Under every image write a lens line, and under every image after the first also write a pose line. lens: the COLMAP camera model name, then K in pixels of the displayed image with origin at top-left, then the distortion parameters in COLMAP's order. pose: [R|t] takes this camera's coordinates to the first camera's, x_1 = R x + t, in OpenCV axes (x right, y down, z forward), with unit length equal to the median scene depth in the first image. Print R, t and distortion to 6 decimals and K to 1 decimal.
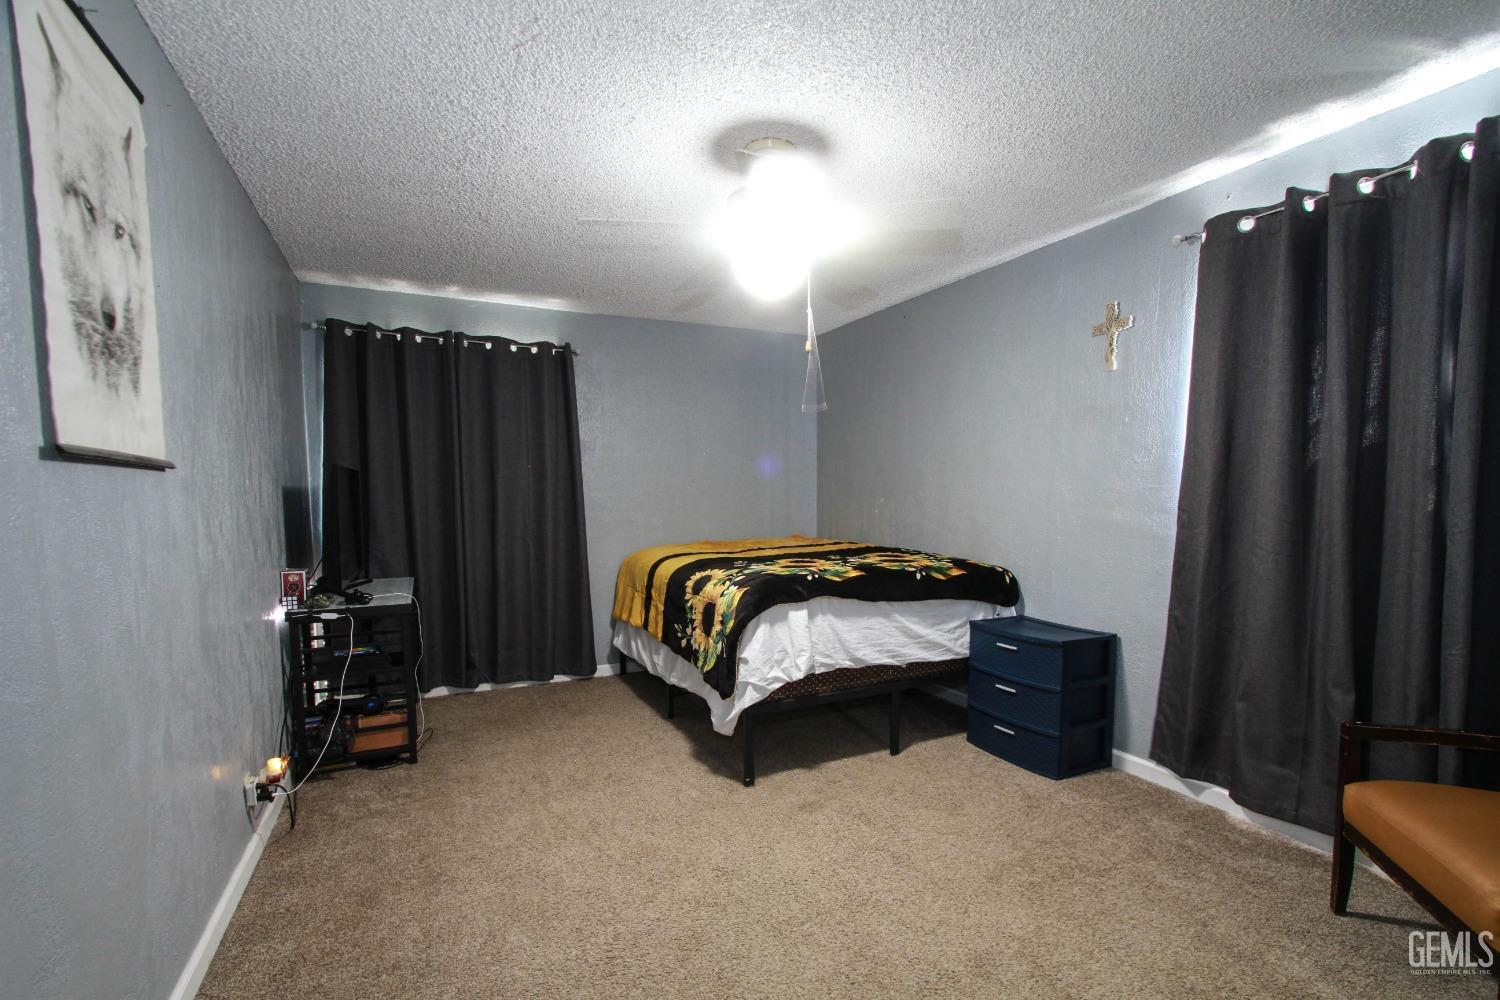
lens RADIAL K [[690.8, 0, 763.1], [0, 690.8, 538.7], [0, 0, 1]] dist [-0.008066, 0.000335]
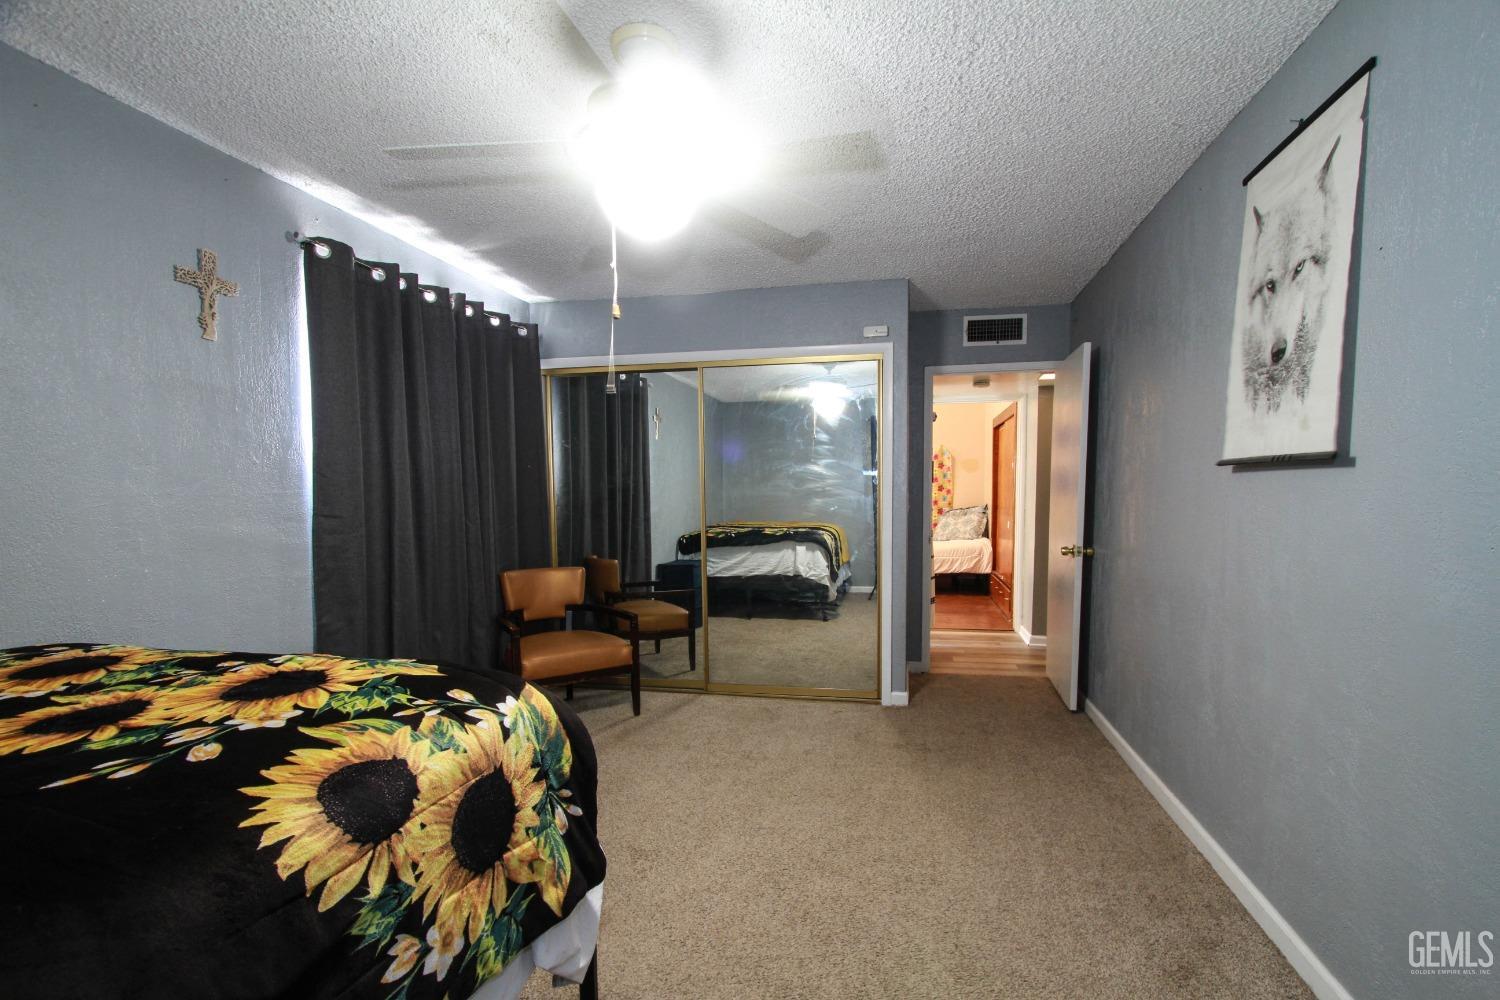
lens RADIAL K [[690.8, 0, 763.1], [0, 690.8, 538.7], [0, 0, 1]] dist [-0.008066, 0.000335]
pose [[-0.794729, -0.024666, 0.606463, -0.577714], [0.053232, 0.992491, 0.110123, -0.097283], [-0.604626, 0.119801, -0.787449, 1.602242]]
